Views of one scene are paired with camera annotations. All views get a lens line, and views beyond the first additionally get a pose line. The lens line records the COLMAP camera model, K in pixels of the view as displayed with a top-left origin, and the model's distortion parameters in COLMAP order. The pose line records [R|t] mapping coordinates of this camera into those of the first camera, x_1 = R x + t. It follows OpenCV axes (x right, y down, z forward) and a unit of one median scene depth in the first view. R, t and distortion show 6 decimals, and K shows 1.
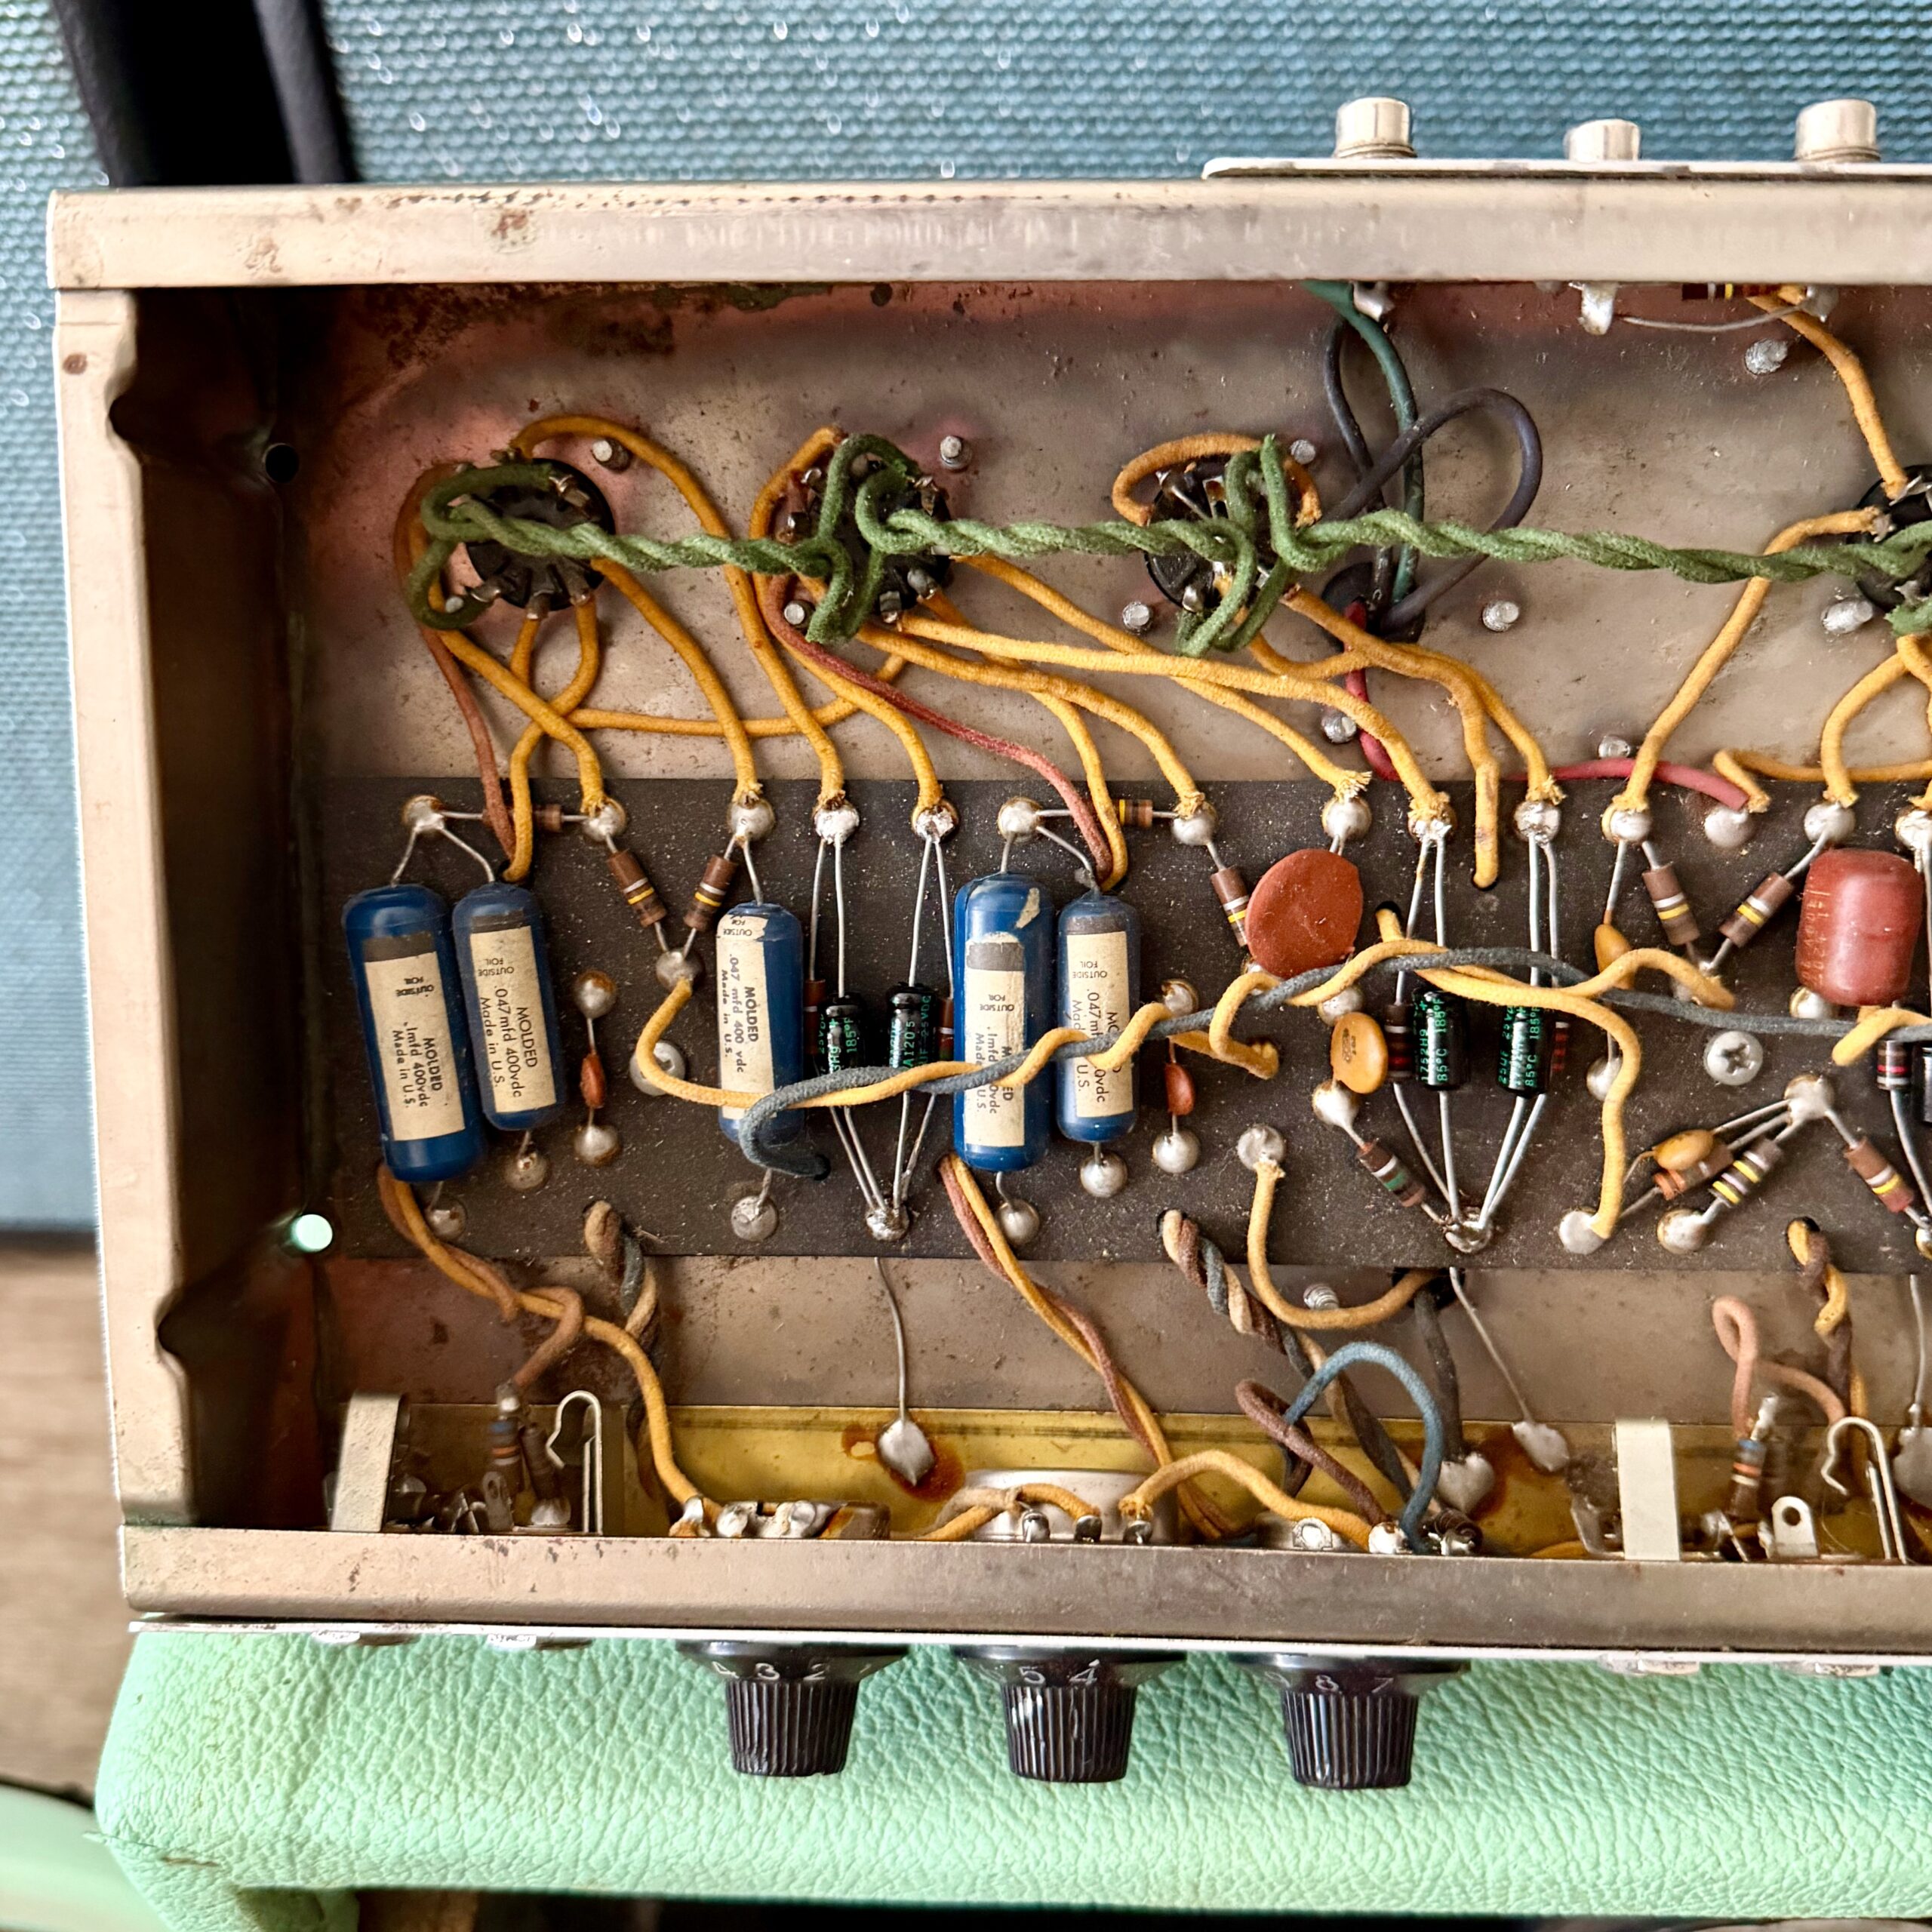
lens RADIAL K [[2105.5, 0, 966.0], [0, 2105.5, 966.0], [0, 0, 1]] dist [0.160462, -0.502312]
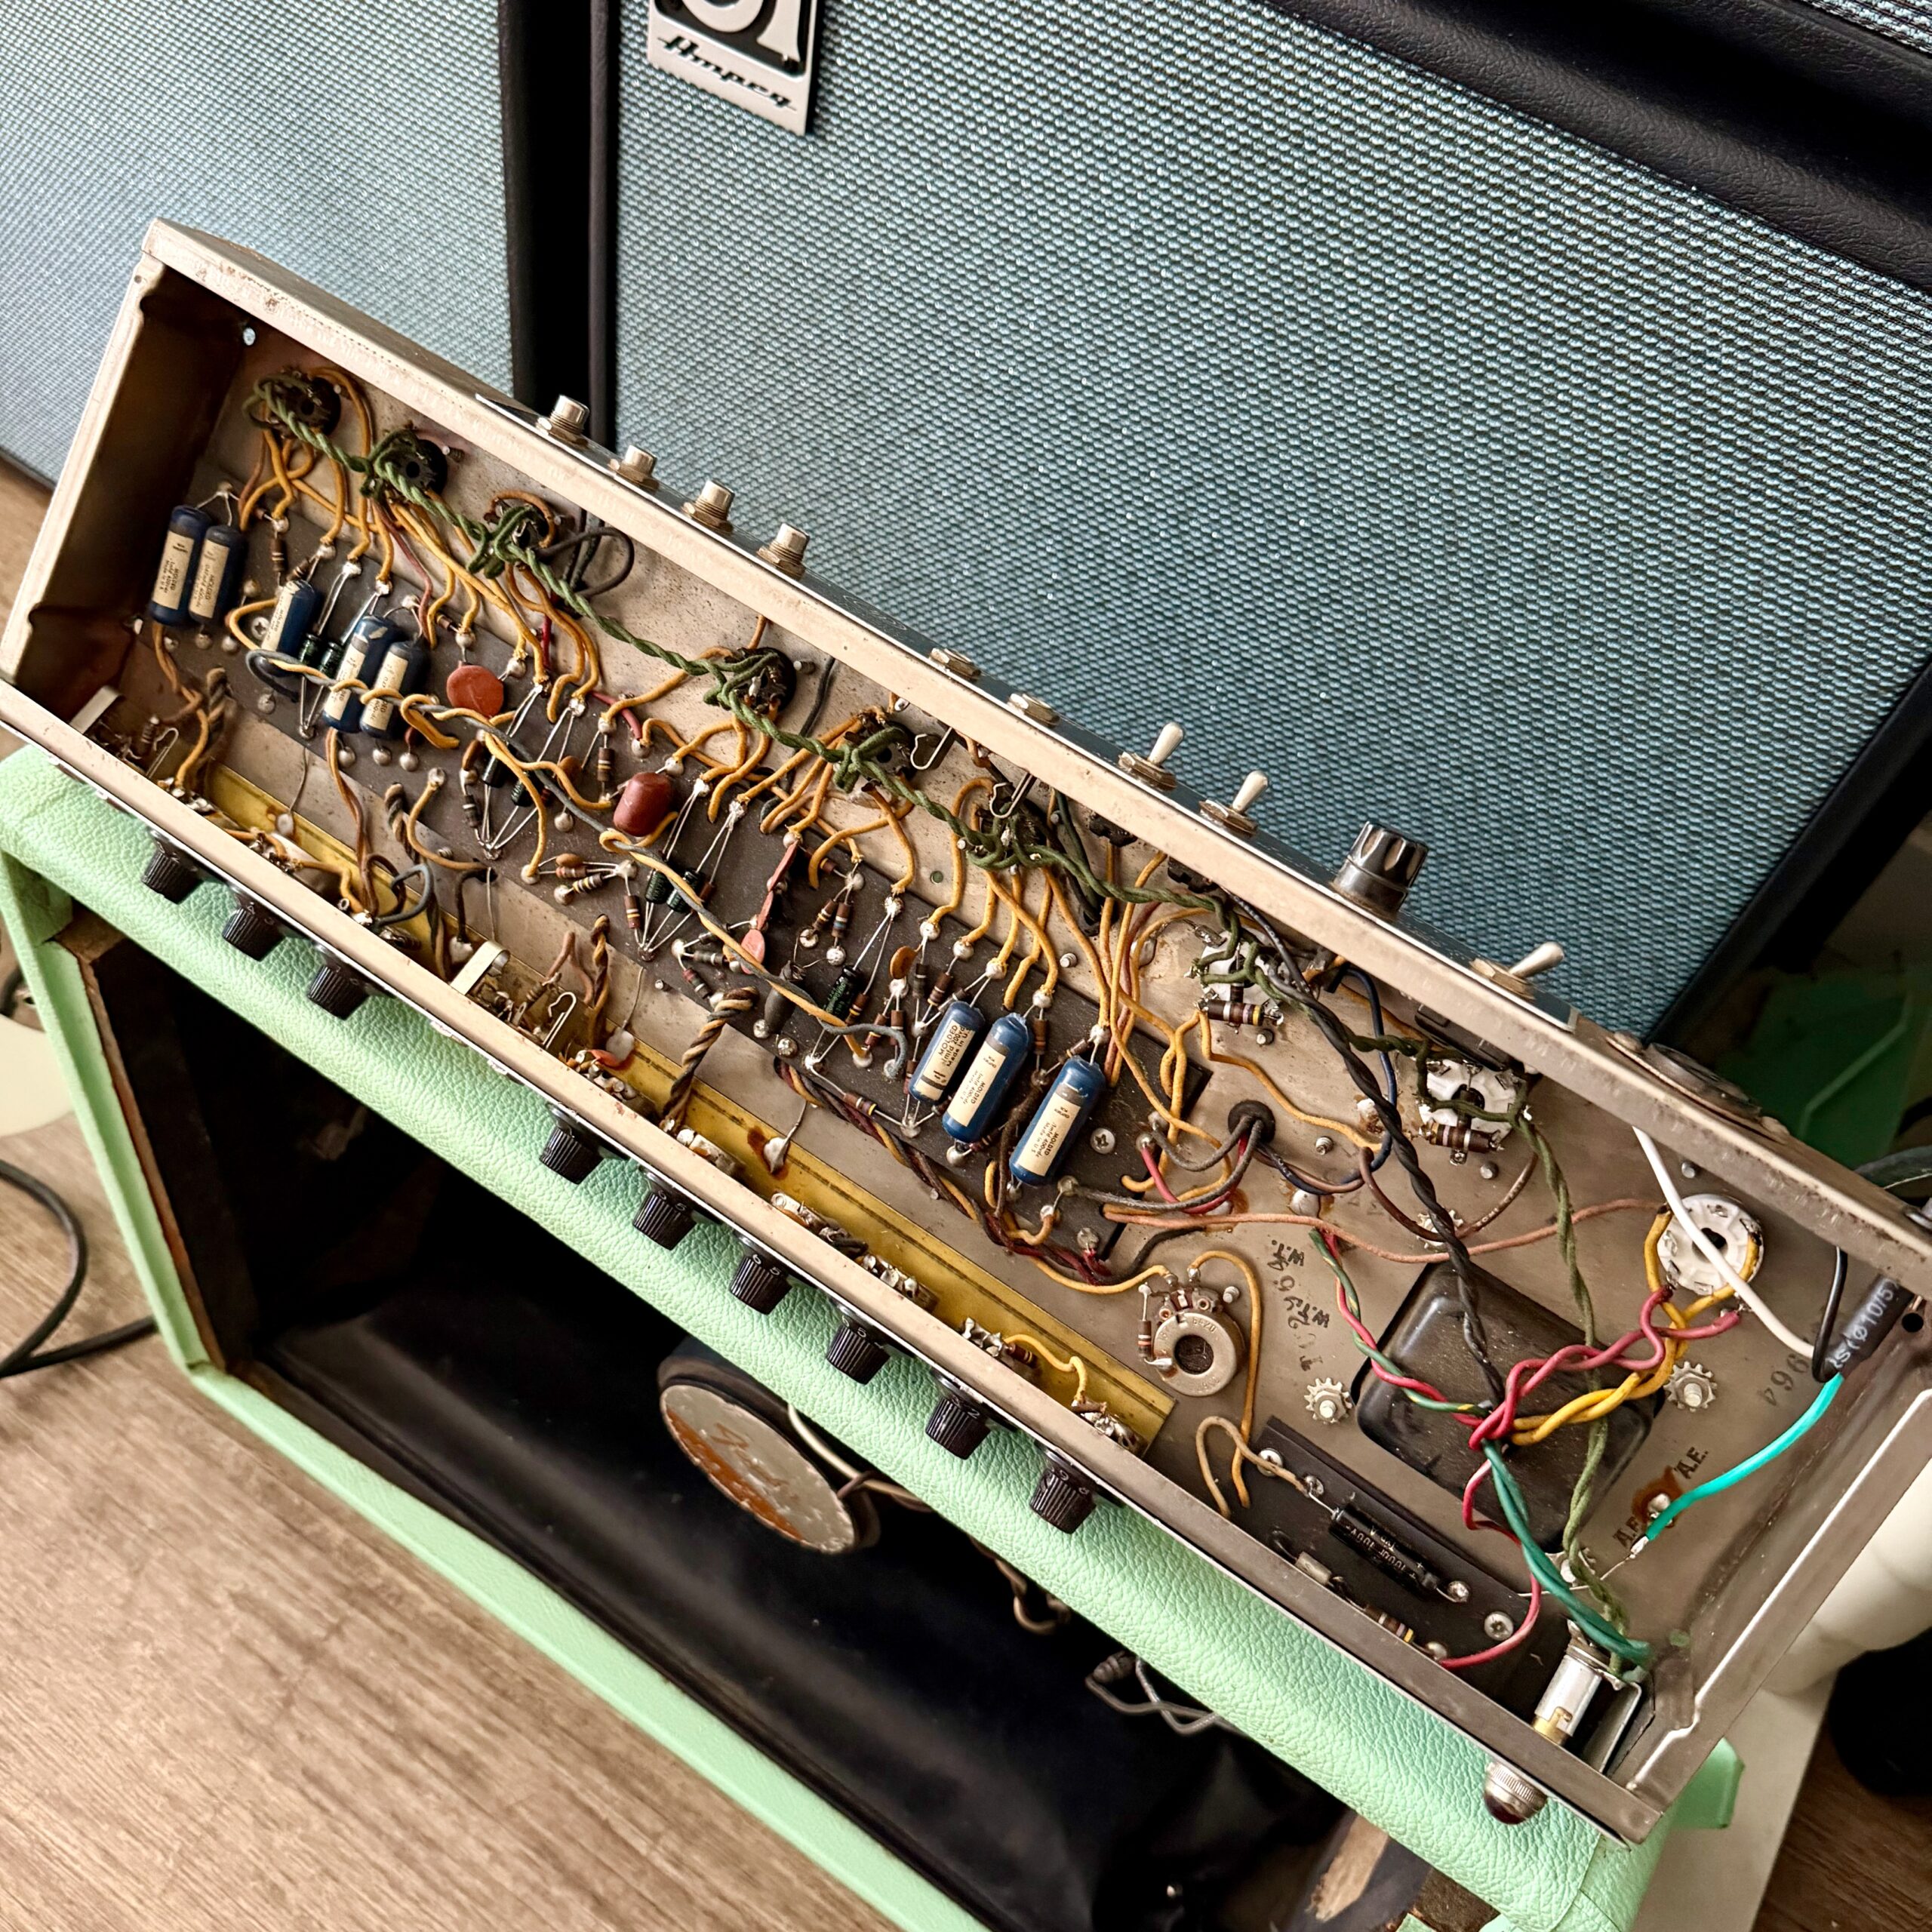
lens RADIAL K [[1825.3, 0, 966.0], [0, 1825.3, 966.0], [0, 0, 1]] dist [0.098034, -0.246615]
pose [[0.835461, 0.503954, -0.219170, 1.199767], [-0.490532, 0.863666, 0.116016, -0.261916], [0.247756, 0.010583, 0.968765, -0.853335]]
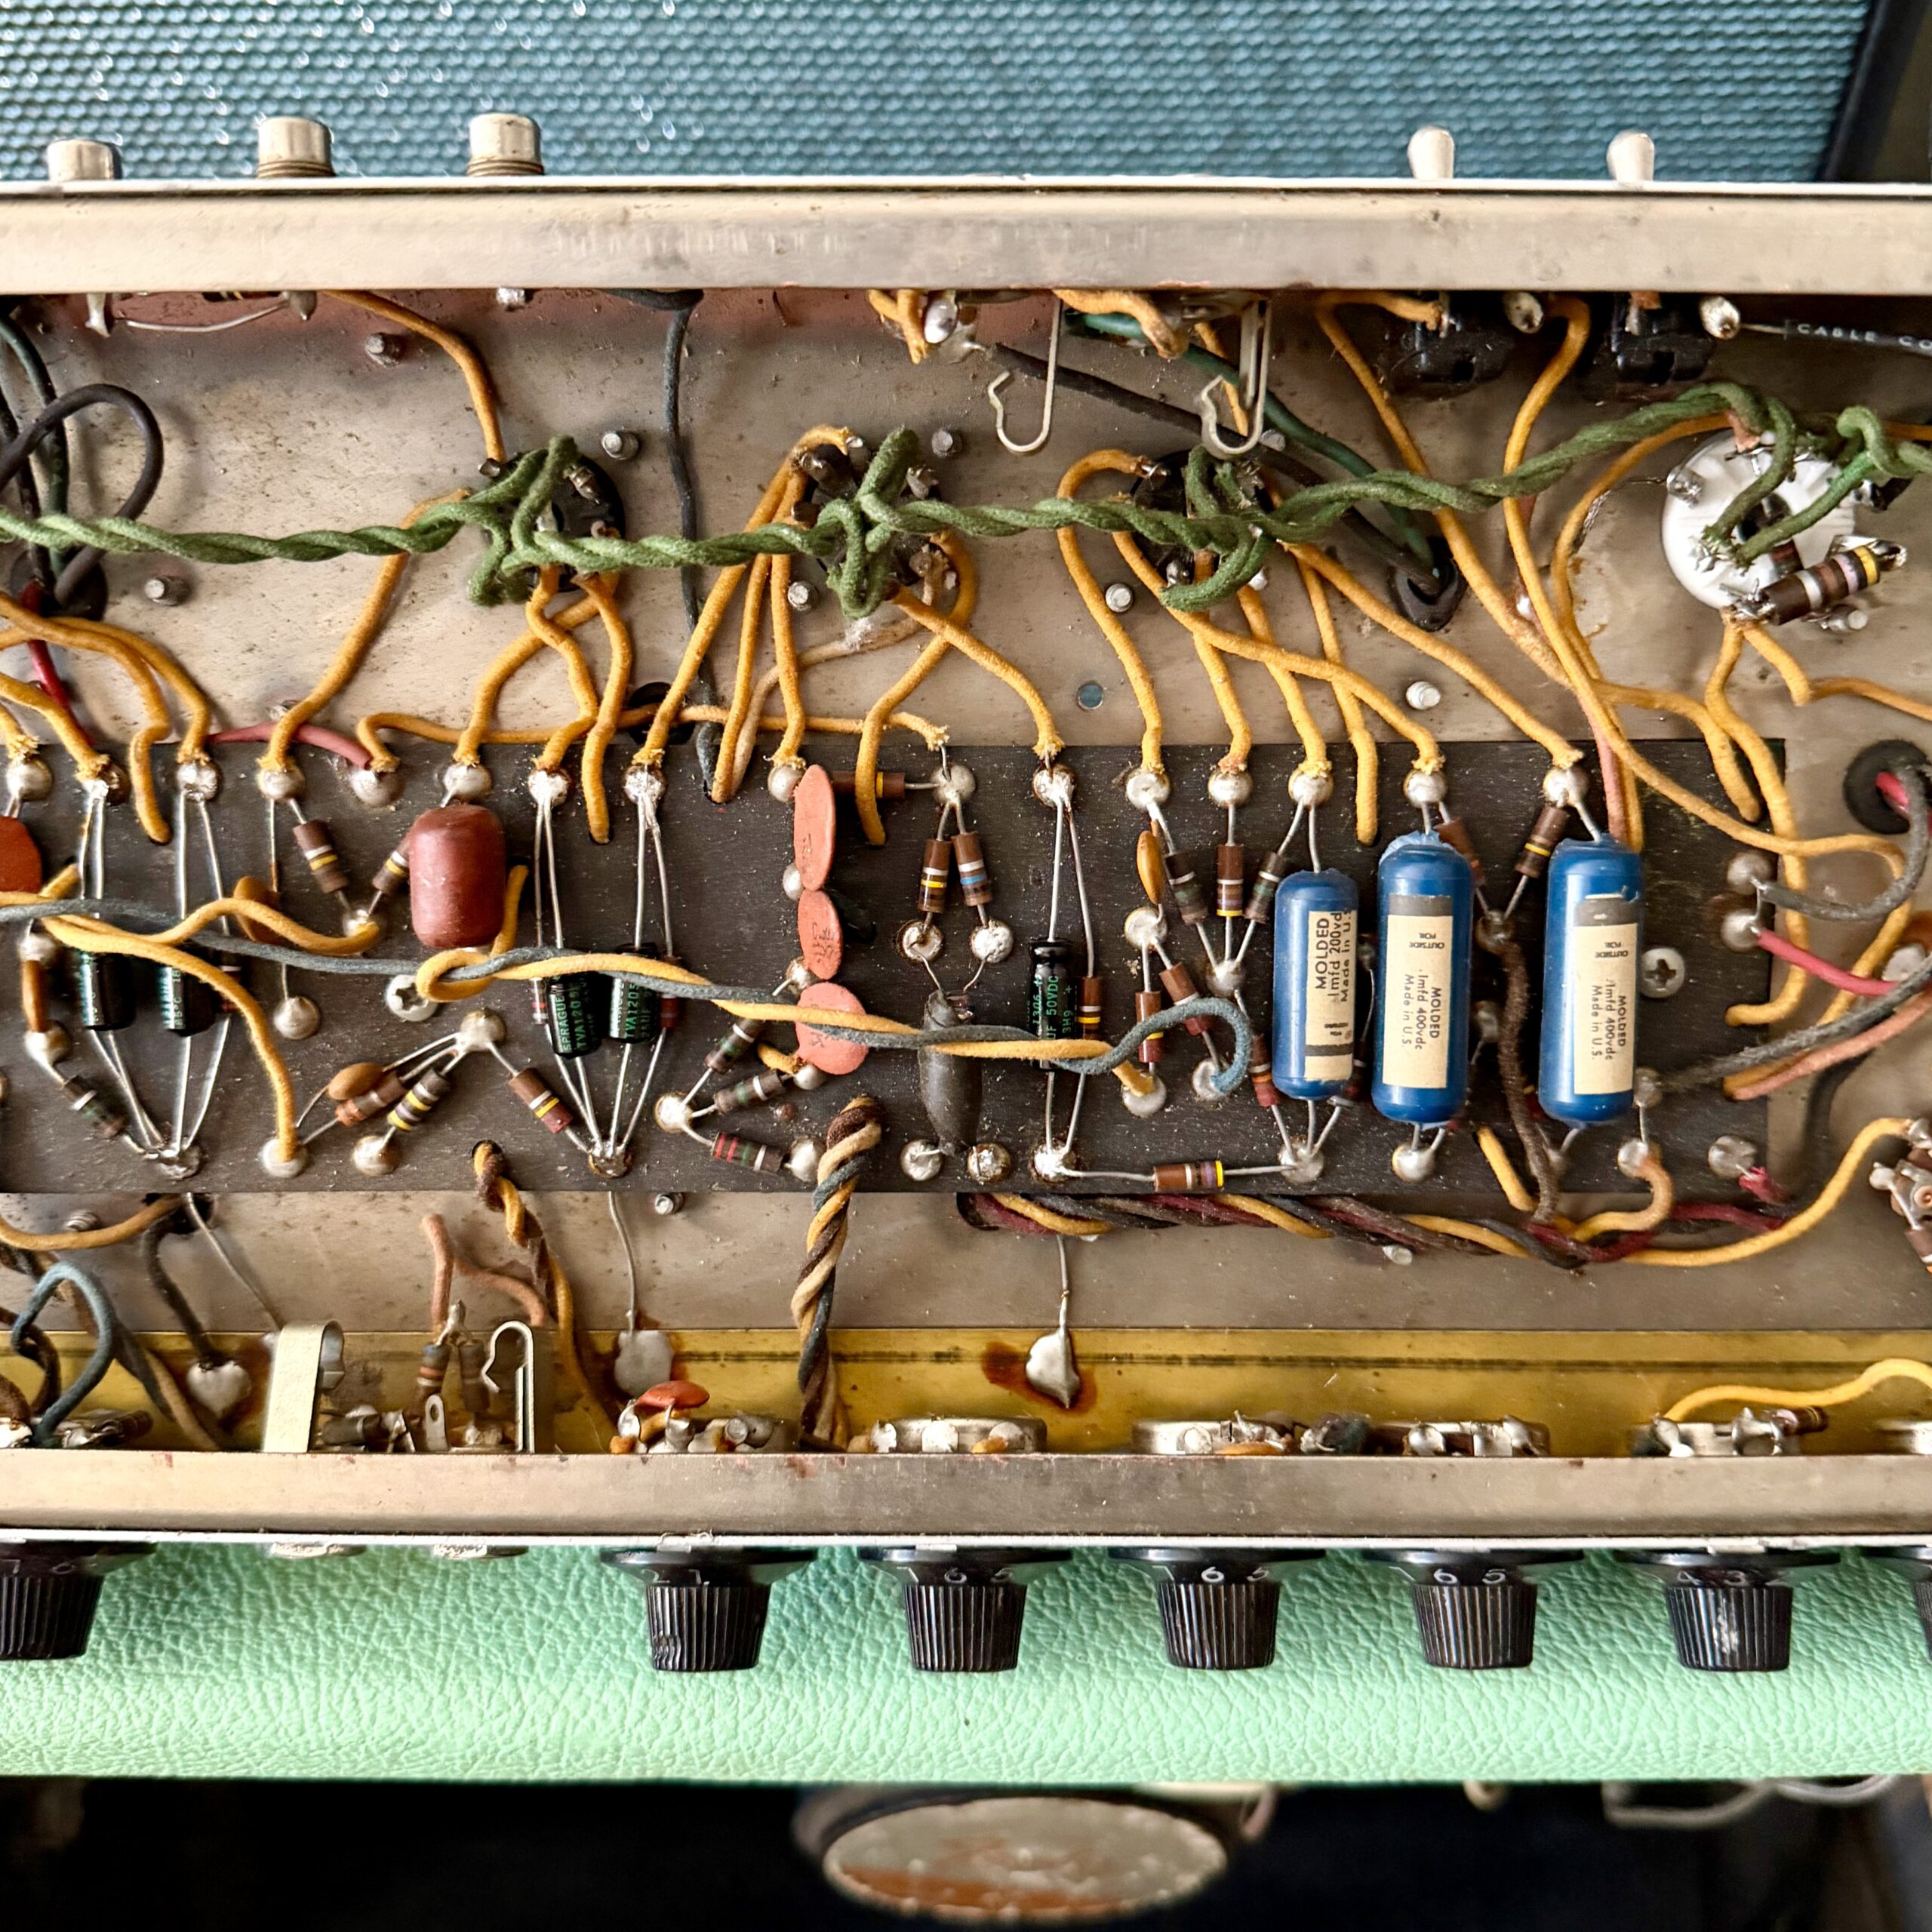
lens RADIAL K [[1963.1, 0, 992.7], [0, 1963.1, 943.8], [0, 0, 1]] dist [0.125644, -0.383363]
pose [[0.999647, -0.011858, 0.023778, 0.636290], [0.011562, 0.999854, 0.012544, 0.006860], [-0.023923, -0.012264, 0.999639, -0.023233]]
